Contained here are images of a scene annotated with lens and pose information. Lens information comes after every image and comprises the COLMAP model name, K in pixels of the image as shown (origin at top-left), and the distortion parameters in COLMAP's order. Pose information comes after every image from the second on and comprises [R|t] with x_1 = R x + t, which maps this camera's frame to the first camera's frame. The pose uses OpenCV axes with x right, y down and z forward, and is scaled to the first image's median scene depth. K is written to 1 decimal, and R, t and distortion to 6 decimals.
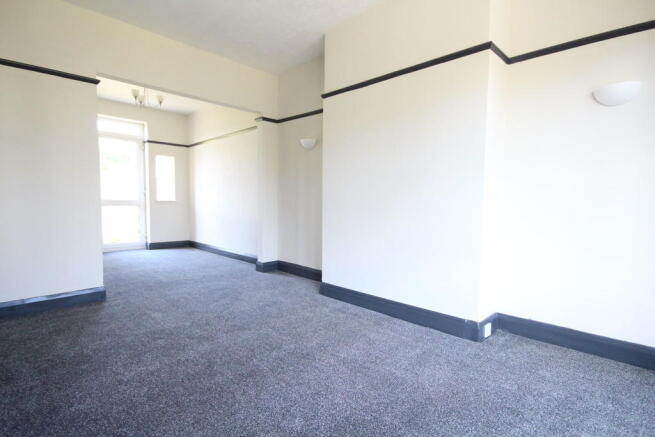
lens RADIAL K [[322.5, 0, 327.5], [0, 322.5, 218.5], [0, 0, 1]] dist [0.004483, 0.000428]
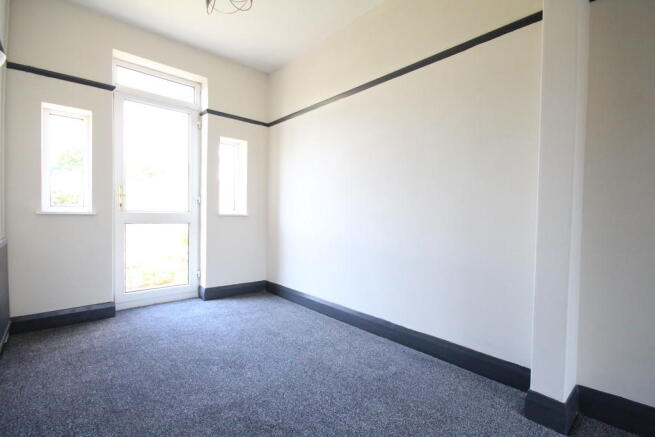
lens RADIAL K [[294.7, 0, 327.5], [0, 294.7, 218.5], [0, 0, 1]] dist [-0.002613, -0.000144]
pose [[0.994041, 0.009671, -0.108573, -0.278966], [-0.013995, 0.999136, -0.039139, -0.029877], [0.108101, 0.040425, 0.993318, 0.500878]]
